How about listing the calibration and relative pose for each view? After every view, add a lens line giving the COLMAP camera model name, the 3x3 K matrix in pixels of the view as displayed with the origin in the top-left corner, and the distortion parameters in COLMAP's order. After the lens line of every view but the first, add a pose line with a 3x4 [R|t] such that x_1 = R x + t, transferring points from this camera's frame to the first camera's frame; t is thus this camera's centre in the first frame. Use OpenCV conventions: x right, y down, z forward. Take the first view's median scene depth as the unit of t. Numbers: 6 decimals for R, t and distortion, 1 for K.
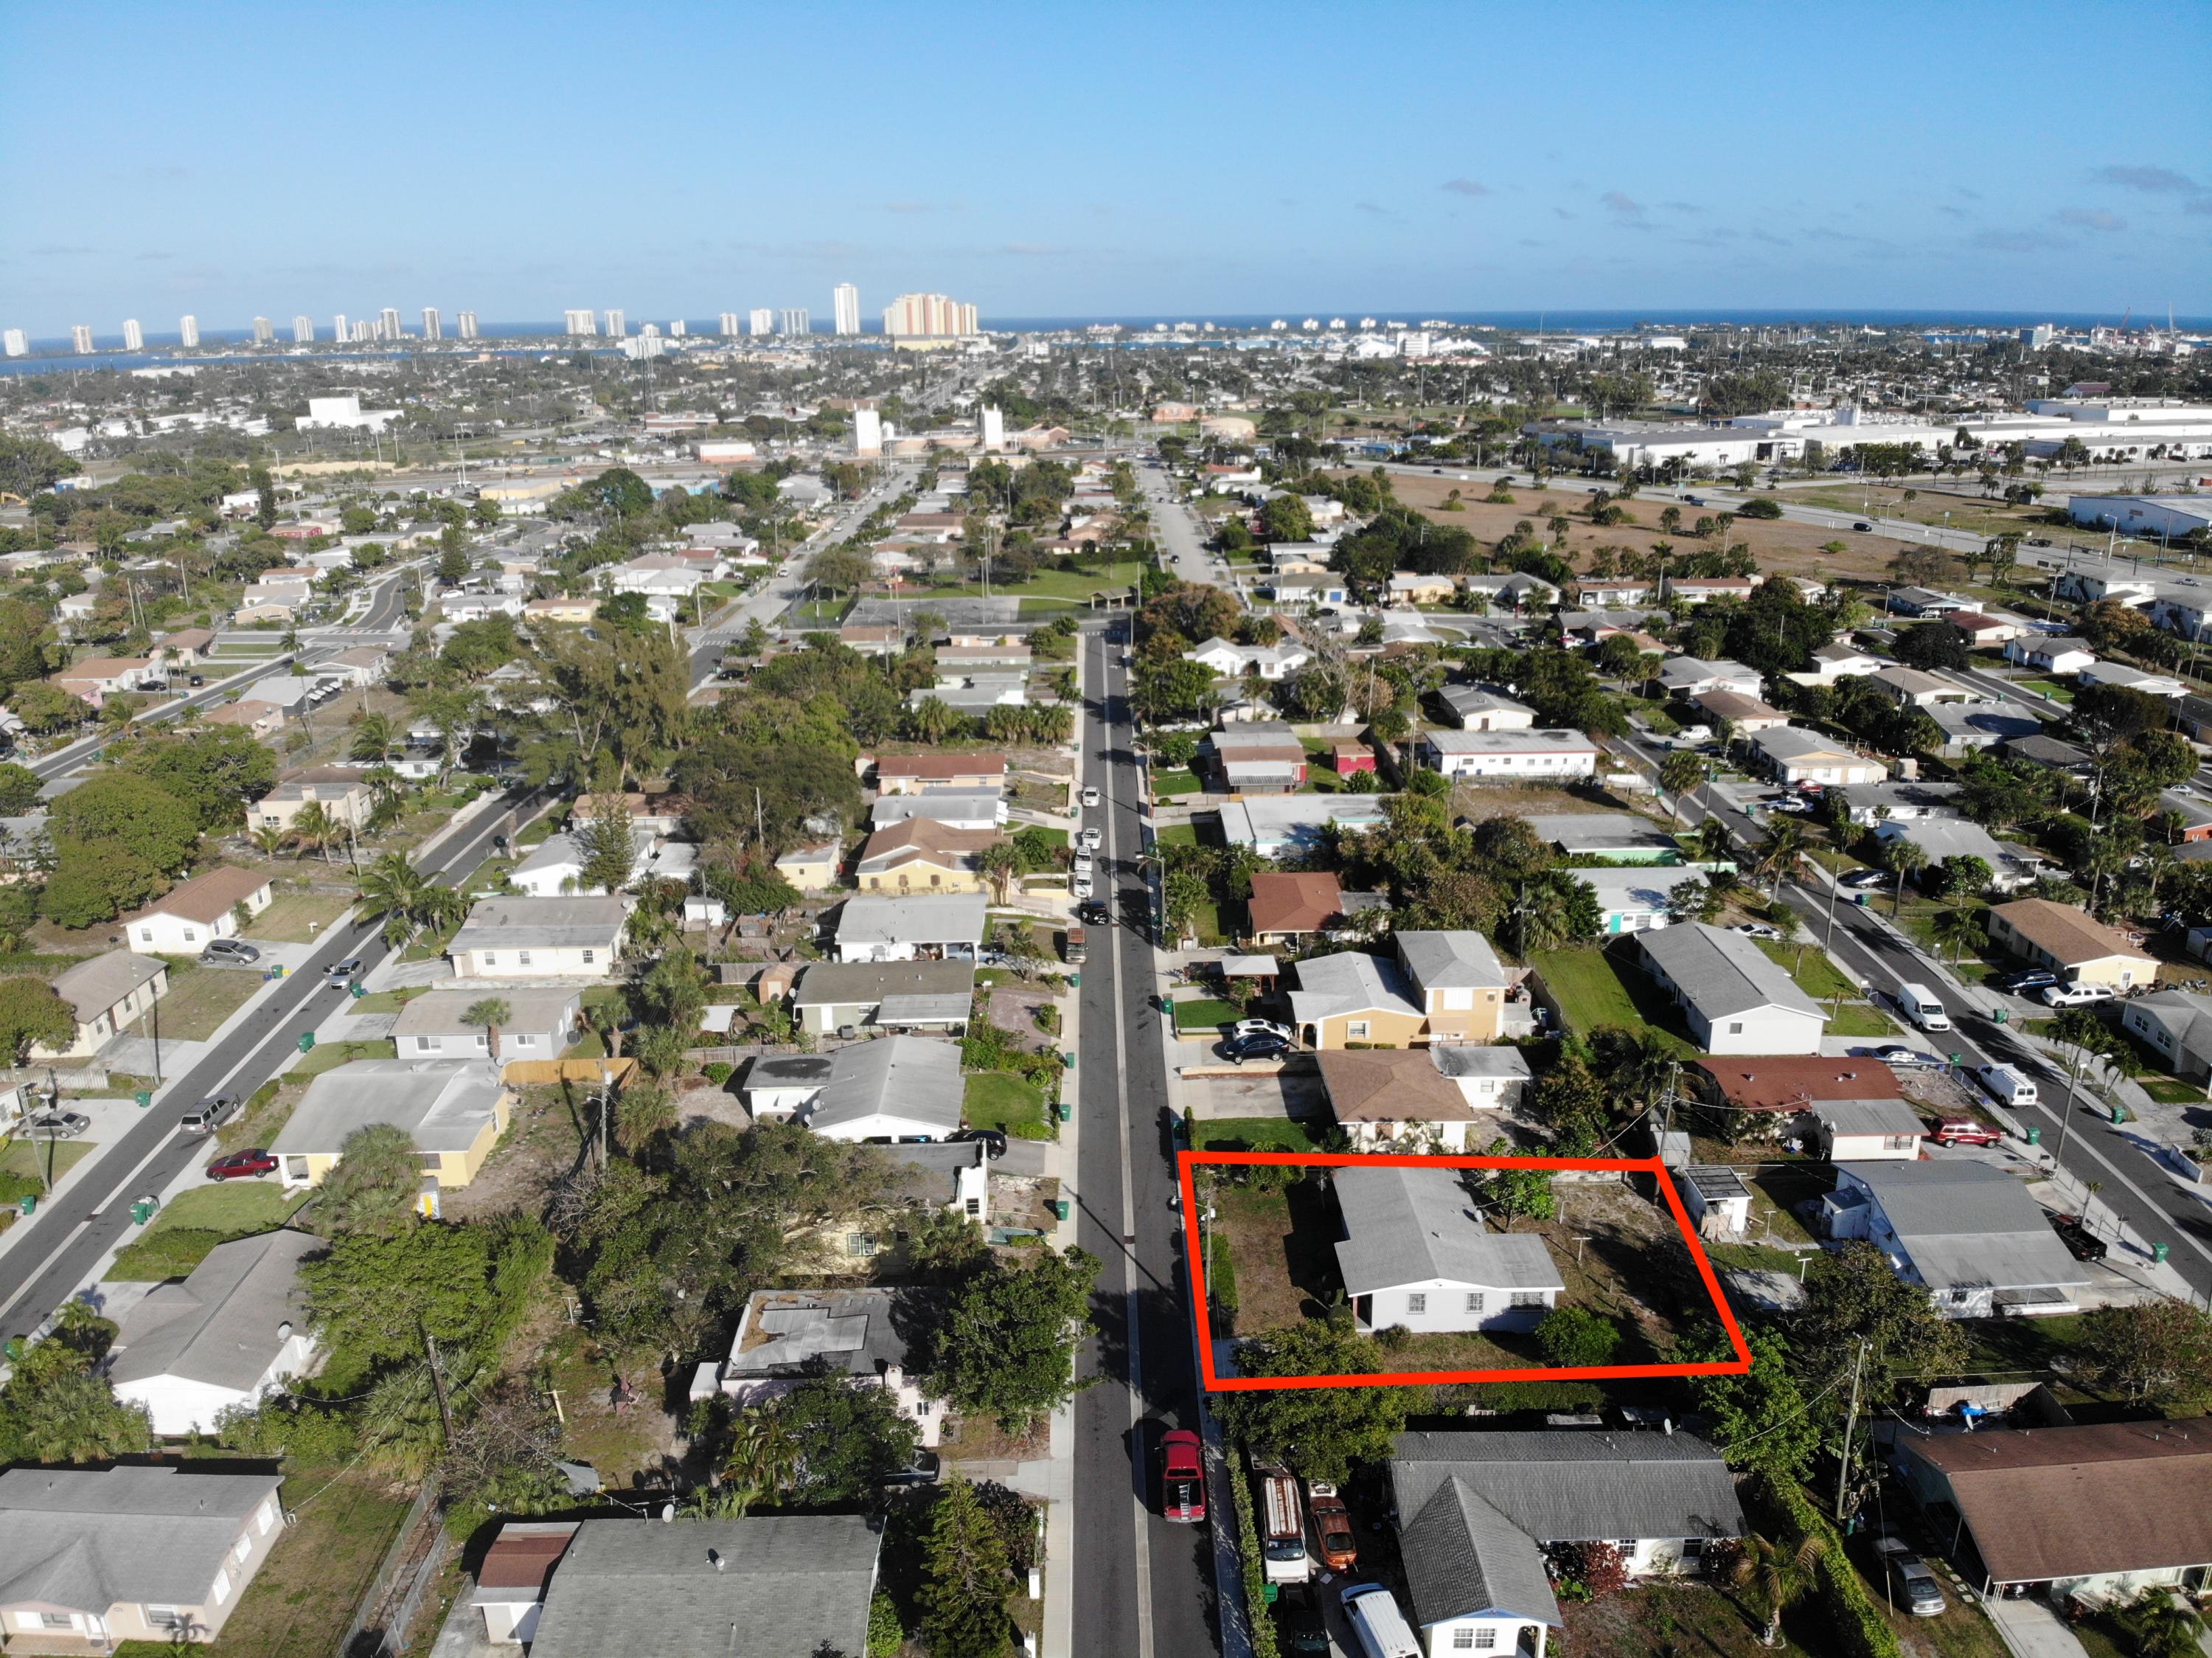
lens RADIAL K [[1592.6, 0, 1106.0], [0, 1592.6, 829.0], [0, 0, 1]] dist [0.084070, -0.212536]
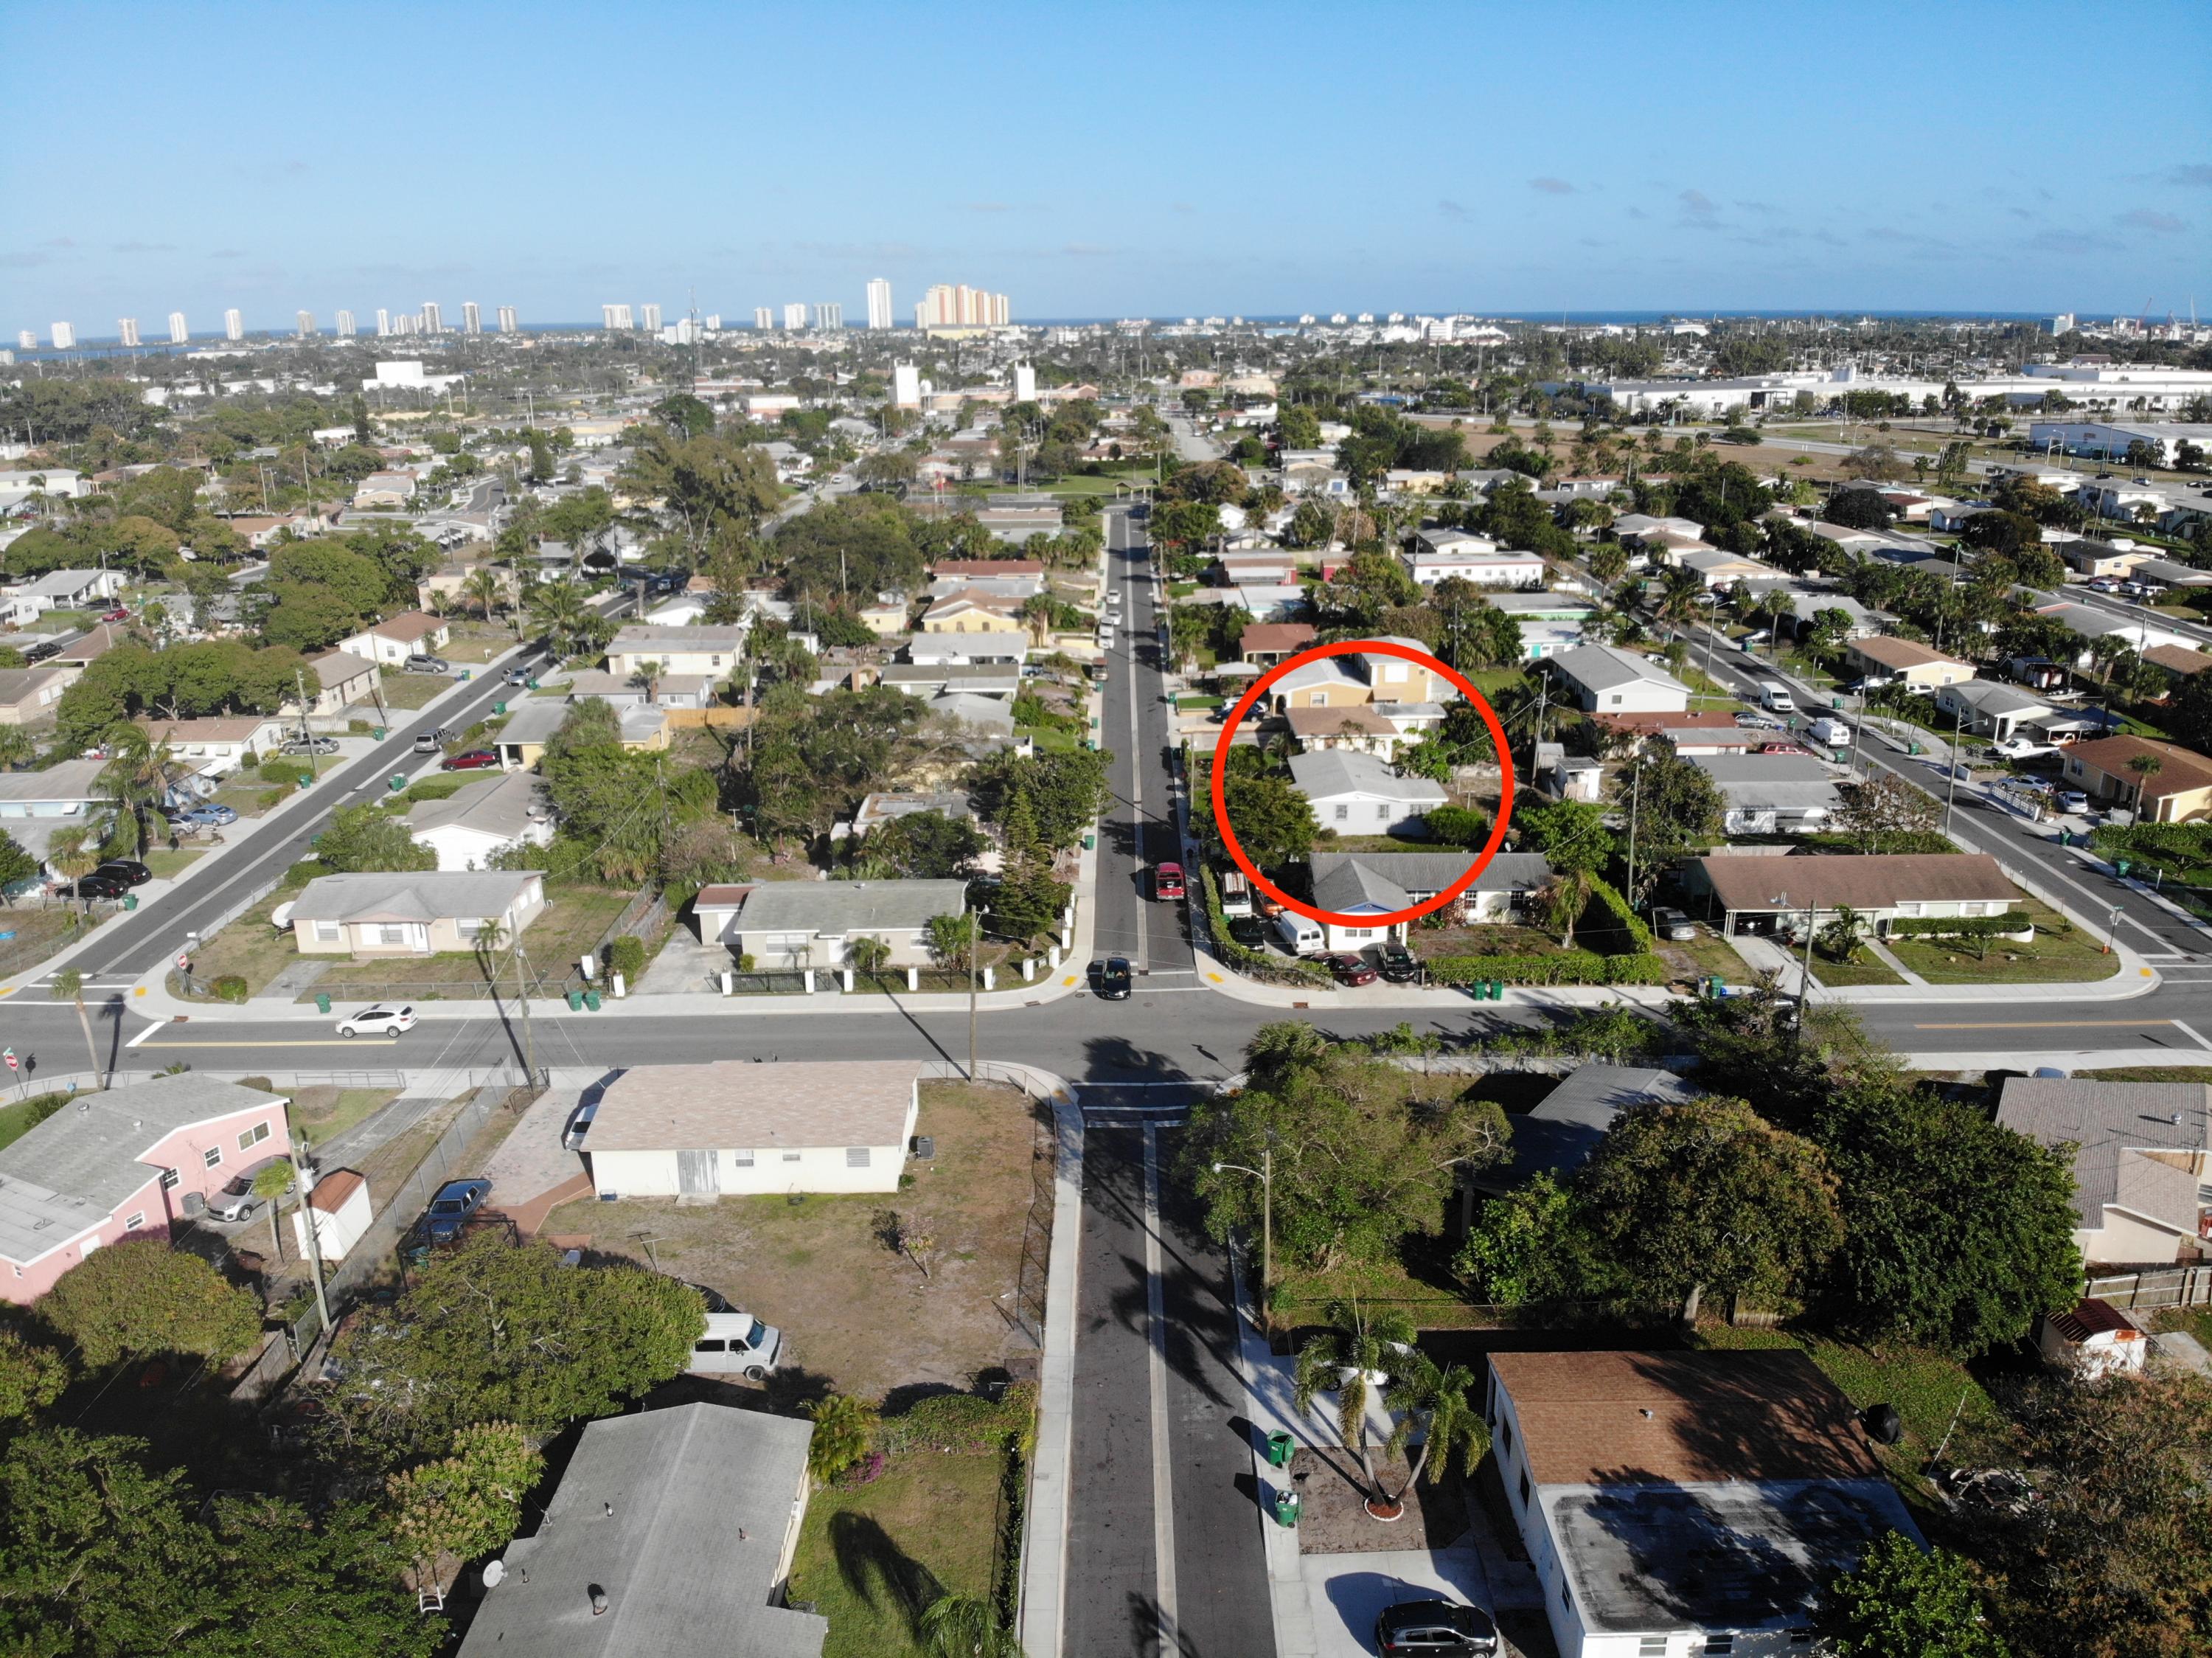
lens RADIAL K [[1592.6, 0, 1106.0], [0, 1592.6, 829.0], [0, 0, 1]] dist [0.084070, -0.212536]
pose [[0.999840, 0.005272, -0.017082, 0.003478], [-0.005290, 0.999985, -0.001037, 0.086959], [0.017076, 0.001127, 0.999854, -0.105455]]
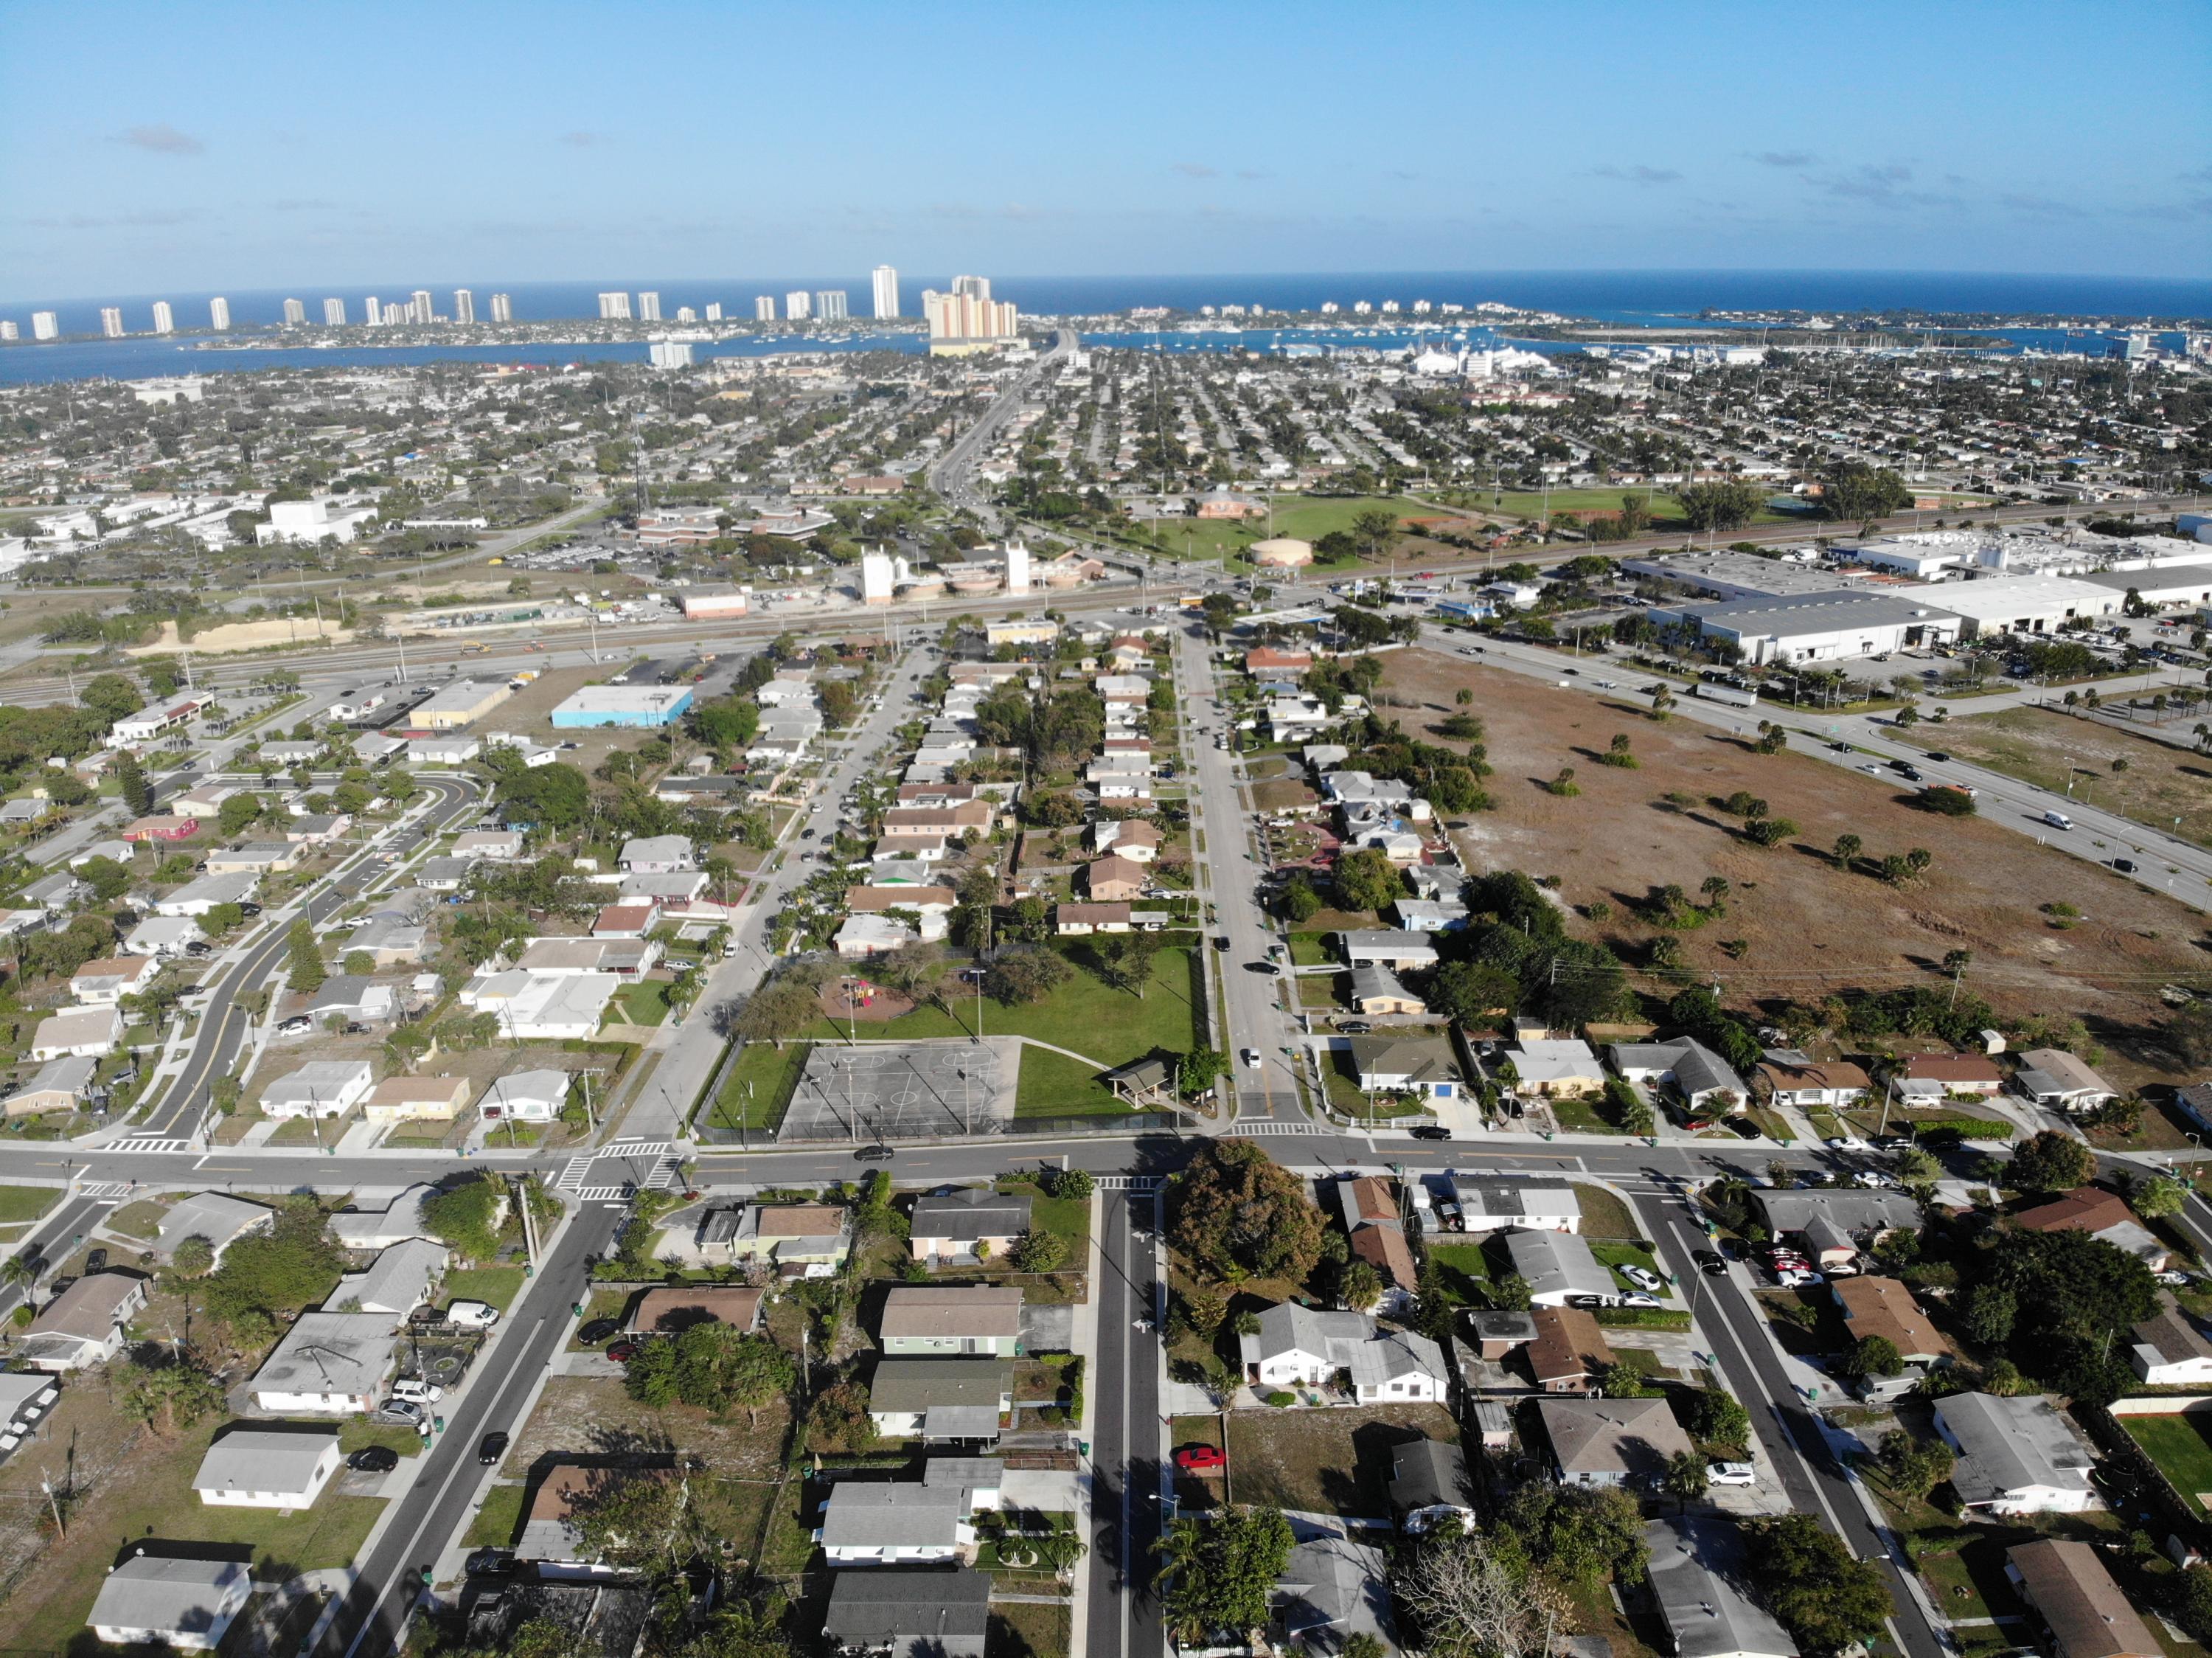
lens RADIAL K [[1592.6, 0, 1106.0], [0, 1592.6, 829.0], [0, 0, 1]] dist [0.084070, -0.212536]
pose [[0.999631, 0.008585, -0.025786, 0.004994], [-0.007938, 0.999654, 0.025073, -0.263180], [0.025992, -0.024859, 0.999353, 0.232541]]
